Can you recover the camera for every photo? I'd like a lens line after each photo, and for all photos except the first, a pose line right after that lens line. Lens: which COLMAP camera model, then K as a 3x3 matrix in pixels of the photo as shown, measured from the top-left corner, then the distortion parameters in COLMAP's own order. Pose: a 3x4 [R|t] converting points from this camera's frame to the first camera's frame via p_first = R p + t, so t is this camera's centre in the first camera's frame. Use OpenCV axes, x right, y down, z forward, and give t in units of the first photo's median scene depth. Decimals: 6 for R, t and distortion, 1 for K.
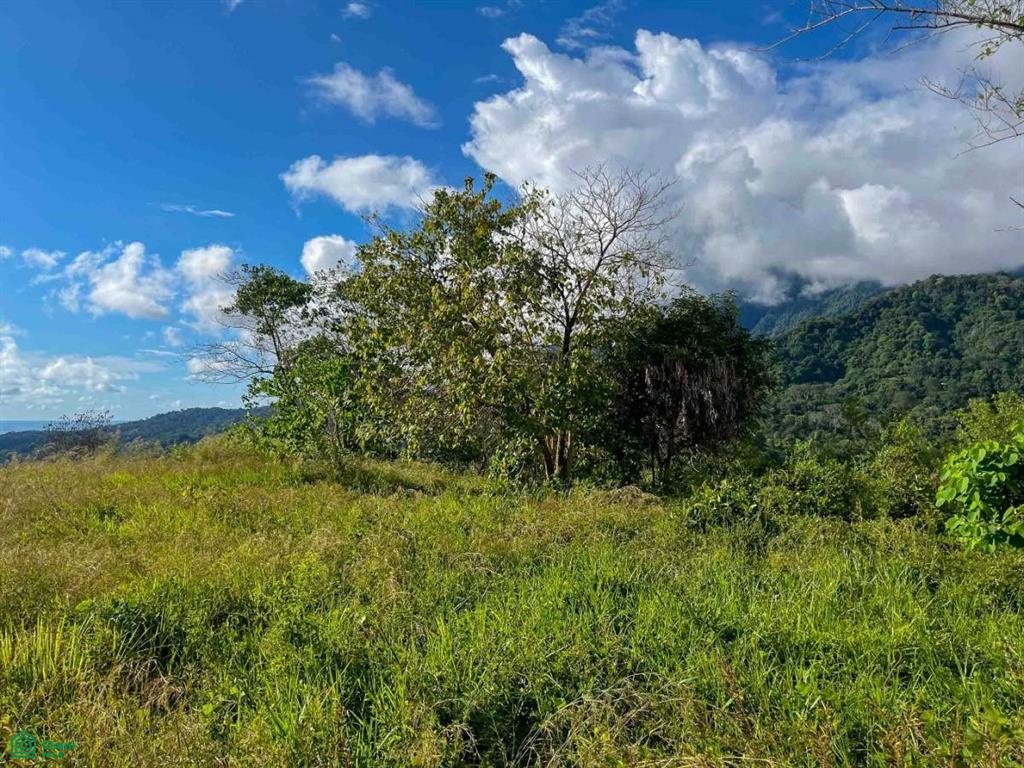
lens RADIAL K [[775.9, 0, 515.4], [0, 775.9, 379.0], [0, 0, 1]] dist [0.081619, -0.096477]
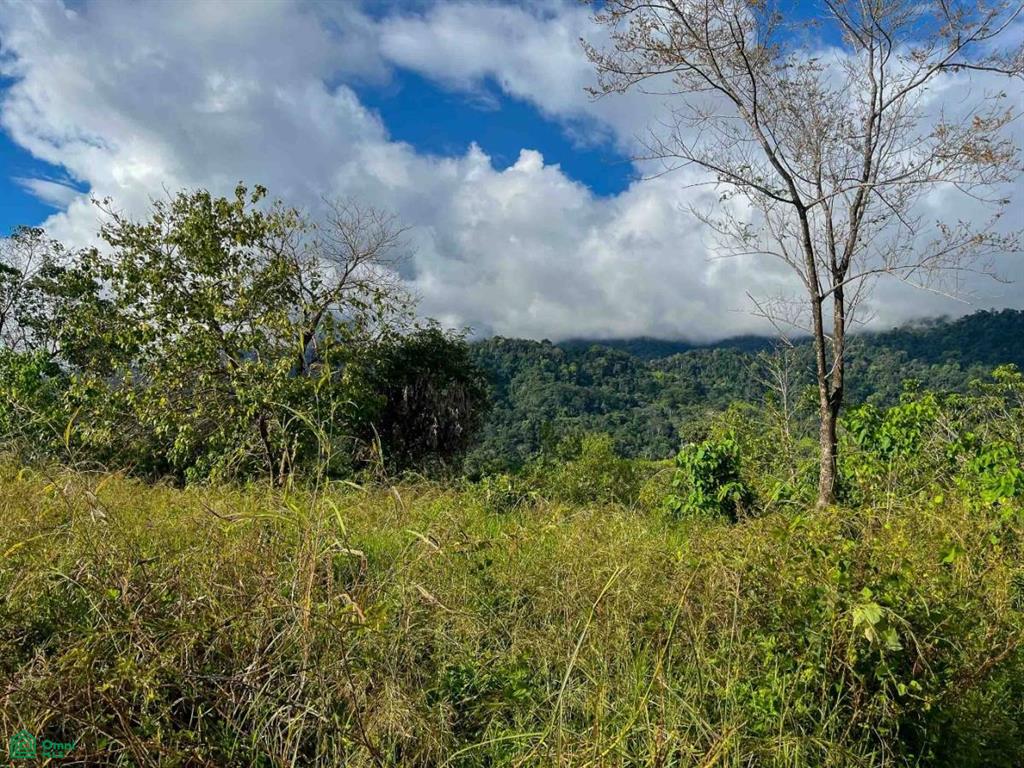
lens RADIAL K [[888.6, 0, 387.3], [0, 888.6, 410.8], [0, 0, 1]] dist [0.003622, -0.000860]
pose [[0.877921, 0.073115, 0.473190, -0.221256], [-0.064770, 0.997323, -0.033934, 0.032295], [-0.474404, -0.000857, 0.880307, -0.069338]]
